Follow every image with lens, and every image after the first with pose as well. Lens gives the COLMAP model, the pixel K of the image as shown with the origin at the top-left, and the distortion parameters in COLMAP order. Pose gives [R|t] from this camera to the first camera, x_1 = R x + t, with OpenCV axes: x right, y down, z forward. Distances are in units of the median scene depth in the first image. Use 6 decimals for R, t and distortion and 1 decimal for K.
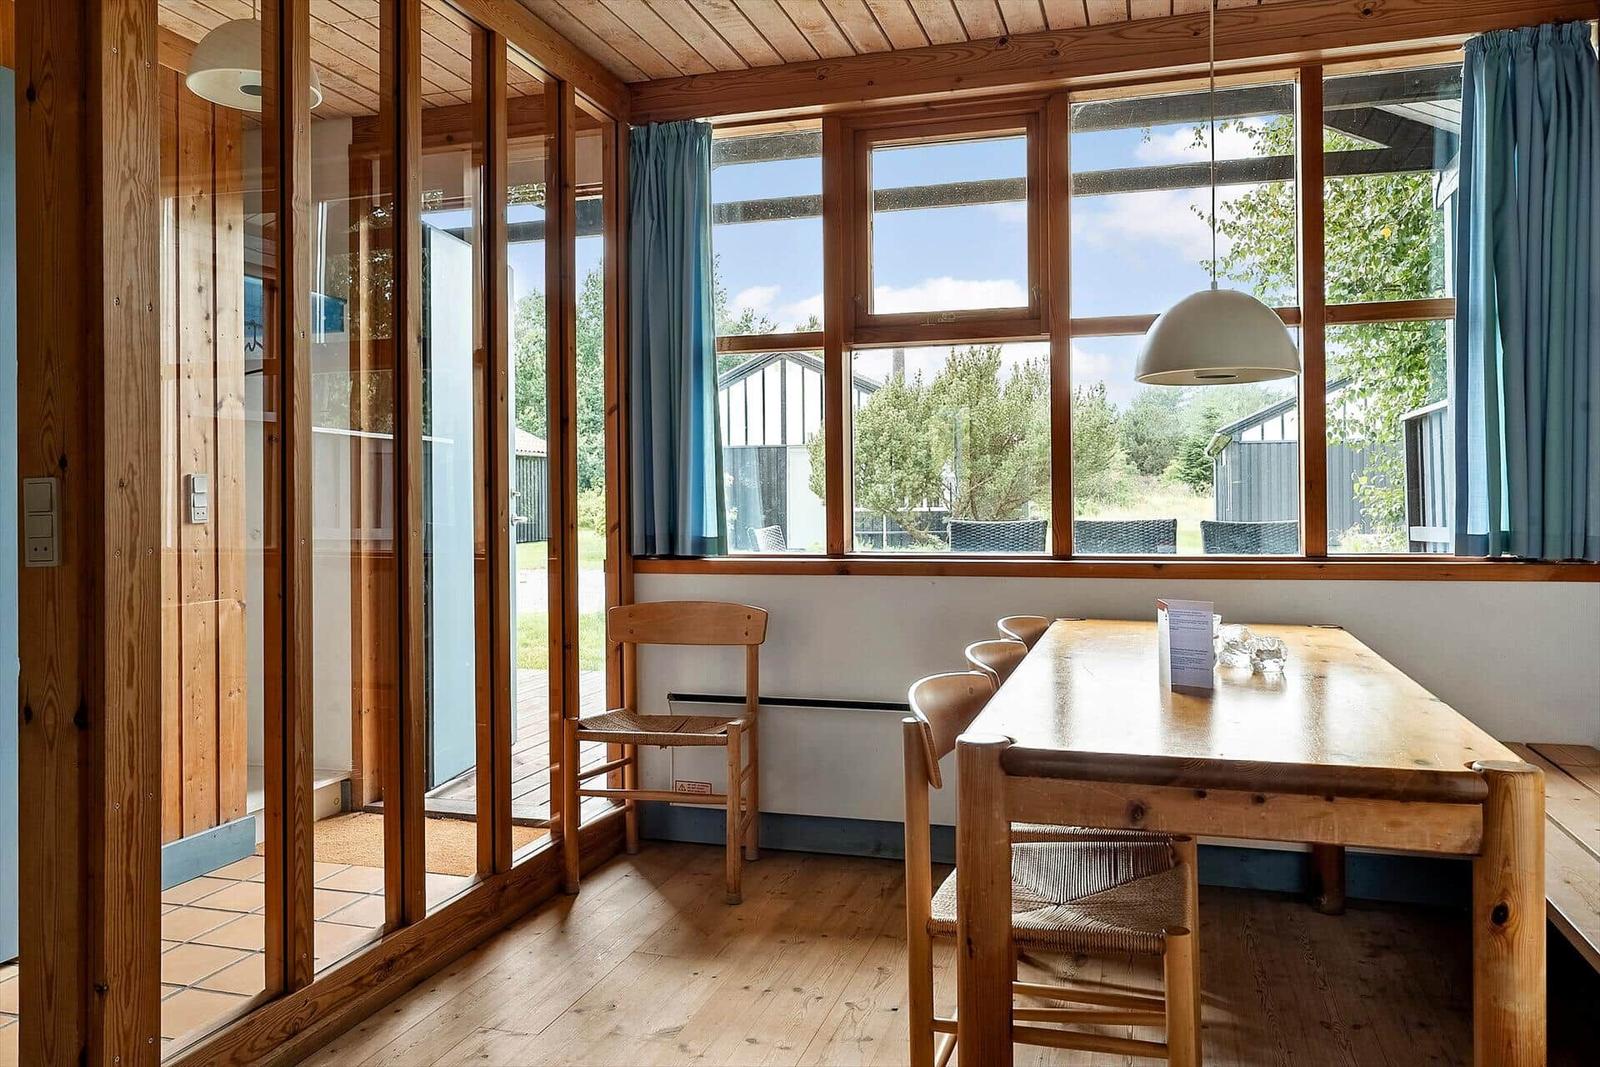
lens RADIAL K [[1202.1, 0, 799.2], [0, 1202.1, 458.7], [0, 0, 1]] dist [0.001202, 0.003347]
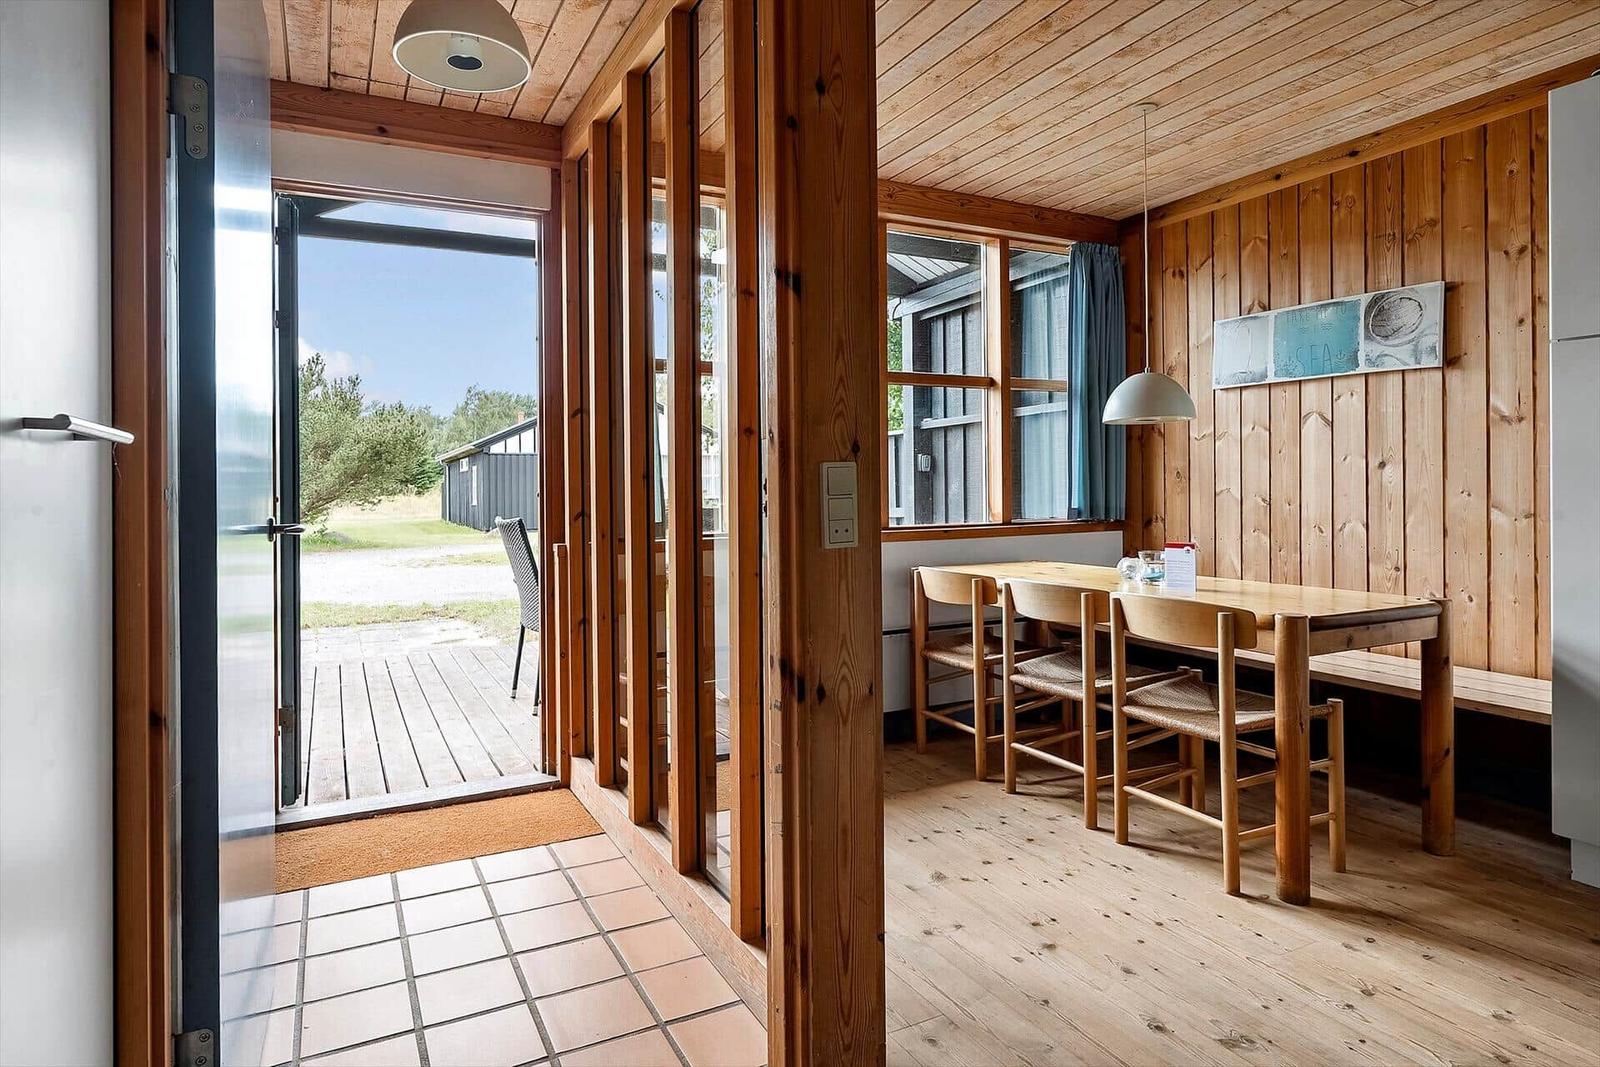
lens RADIAL K [[908.7, 0, 799.9], [0, 908.7, 457.4], [0, 0, 1]] dist [-0.000187, -0.000915]
pose [[0.718409, 0.024681, 0.695183, -0.842324], [-0.018038, 0.999695, -0.016851, 0.018223], [-0.695387, -0.000434, 0.718635, 0.325502]]
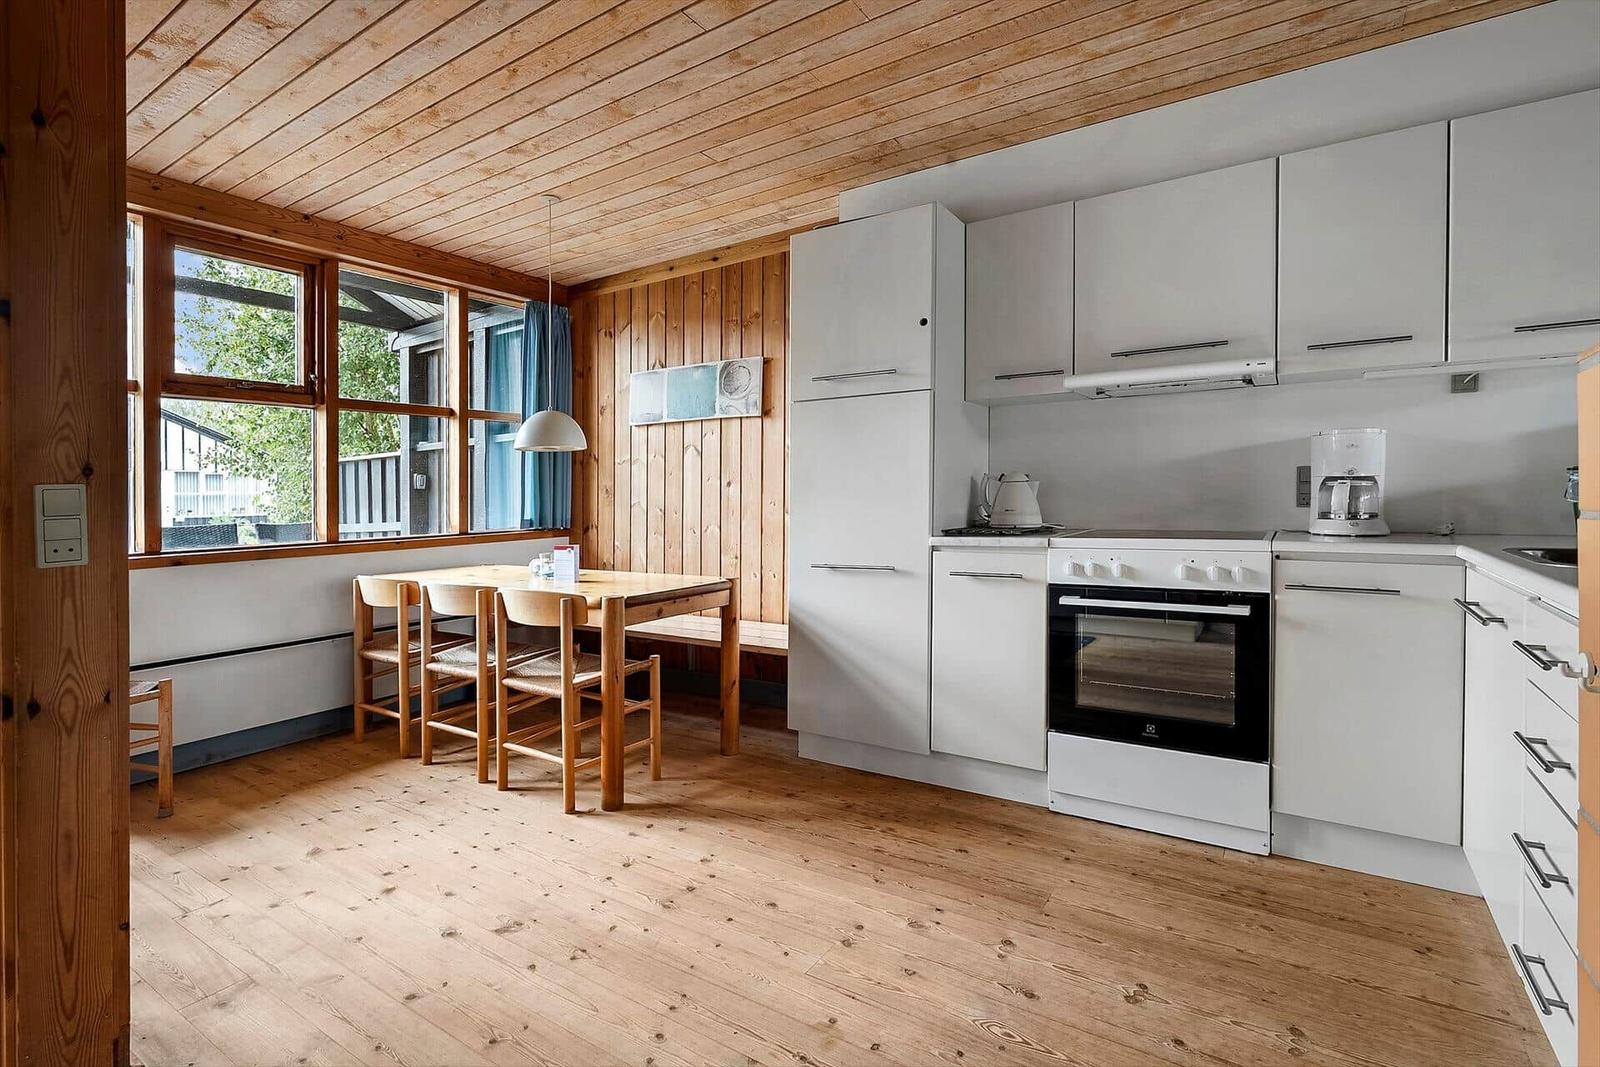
lens RADIAL K [[759.1, 0, 790.8], [0, 759.1, 481.9], [0, 0, 1]] dist [-0.001183, -0.000201]
pose [[0.290655, 0.019575, 0.956628, -0.766697], [-0.011861, 0.999788, -0.016855, 0.012396], [-0.956754, -0.006447, 0.290826, 0.125027]]
